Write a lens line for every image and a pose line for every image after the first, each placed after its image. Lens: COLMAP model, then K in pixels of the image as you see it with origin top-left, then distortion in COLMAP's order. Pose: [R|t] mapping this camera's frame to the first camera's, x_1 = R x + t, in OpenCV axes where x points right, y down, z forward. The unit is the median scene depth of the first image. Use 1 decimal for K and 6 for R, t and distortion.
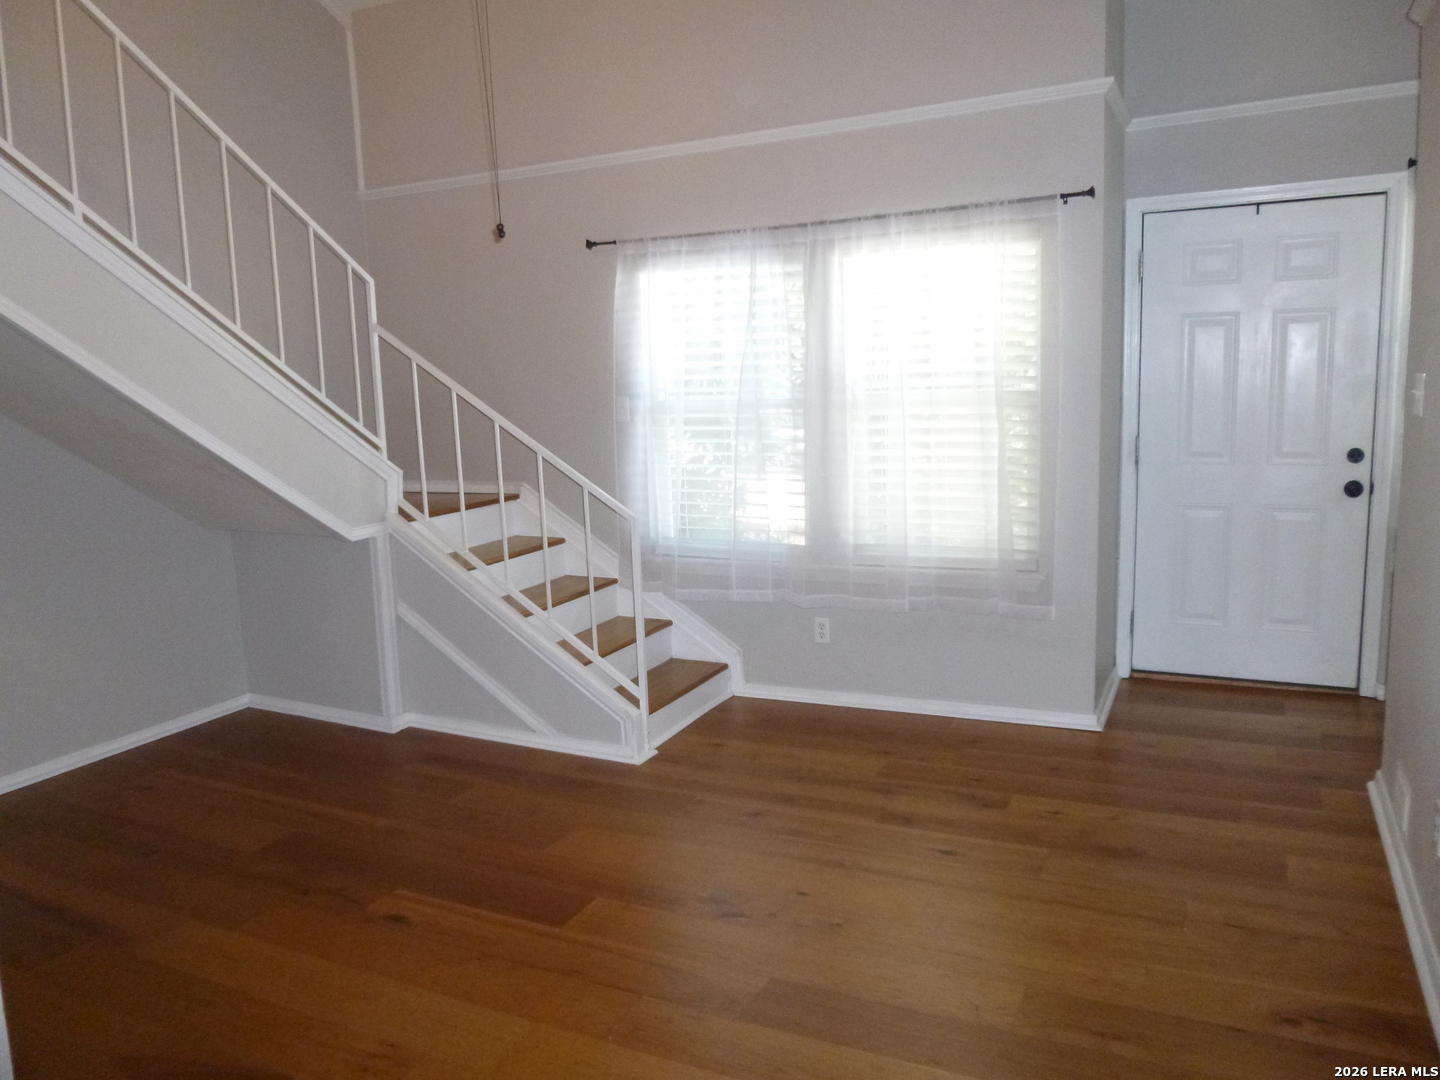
lens RADIAL K [[1070.4, 0, 713.2], [0, 1070.4, 532.8], [0, 0, 1]] dist [-0.063454, 0.044937]
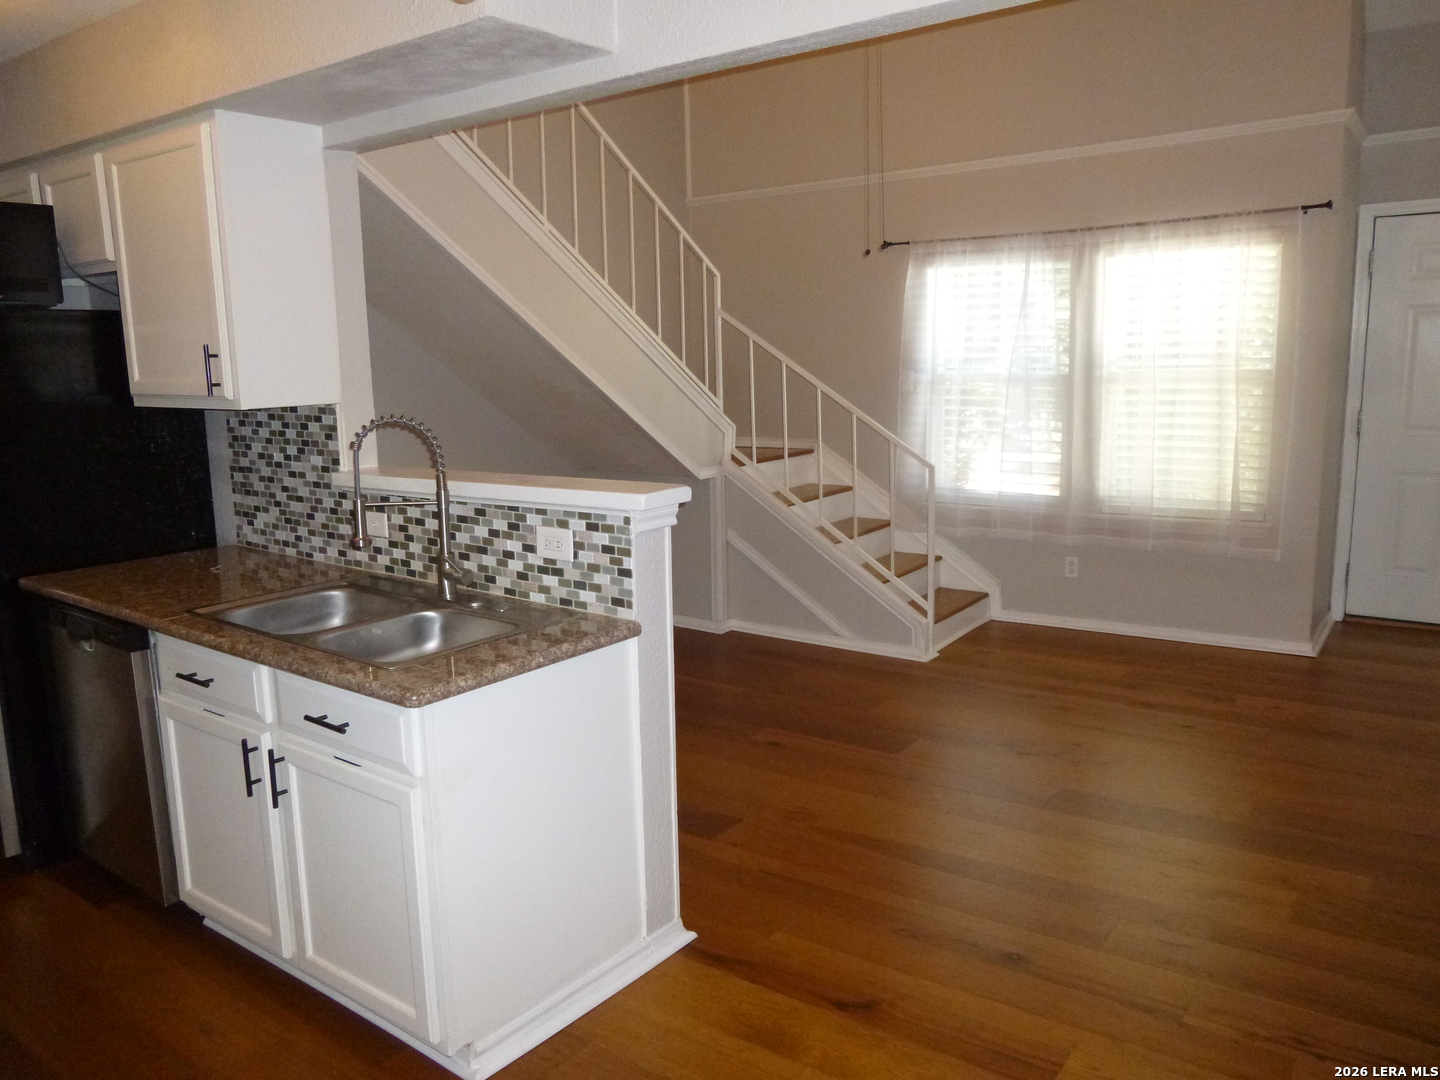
lens RADIAL K [[1070.4, 0, 720.6], [0, 1070.4, 539.5], [0, 0, 1]] dist [-0.063454, 0.044937]
pose [[0.986276, 0.036894, -0.160932, -0.103568], [-0.032063, 0.998957, 0.032511, 0.036178], [0.161963, -0.026904, 0.986430, -0.262054]]
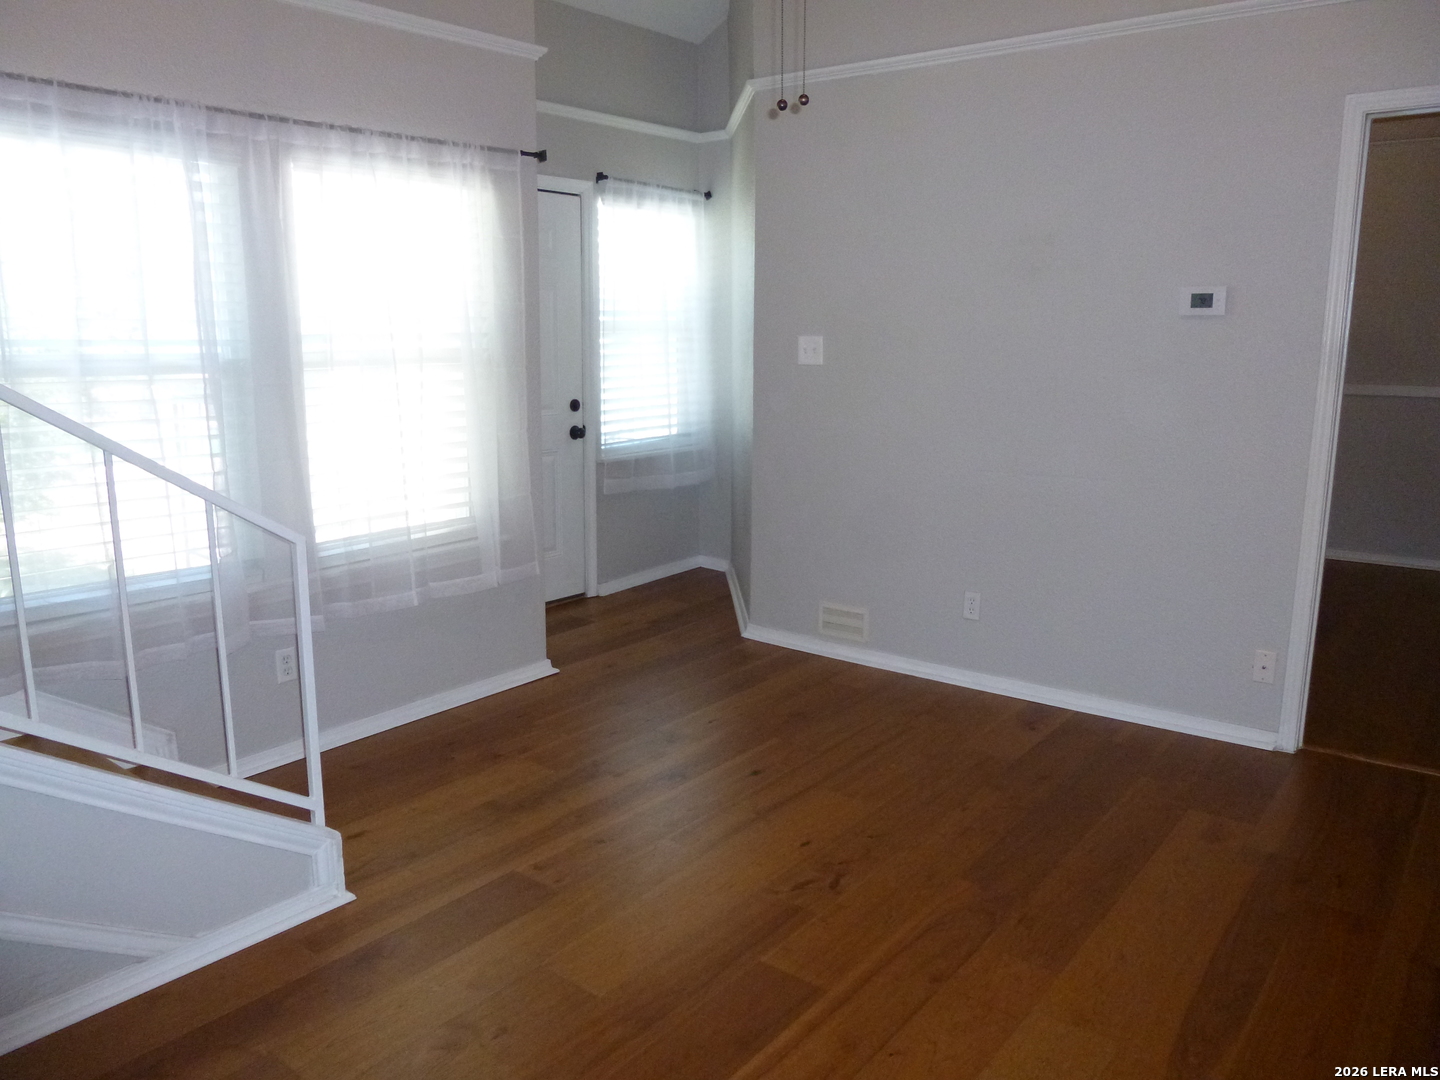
lens RADIAL K [[1070.4, 0, 752.0], [0, 1070.4, 538.2], [0, 0, 1]] dist [-0.063454, 0.044937]
pose [[0.198854, -0.151811, 0.968200, -0.581743], [0.139335, 0.982273, 0.125400, -0.048248], [-0.970074, 0.109968, 0.216481, 0.542066]]
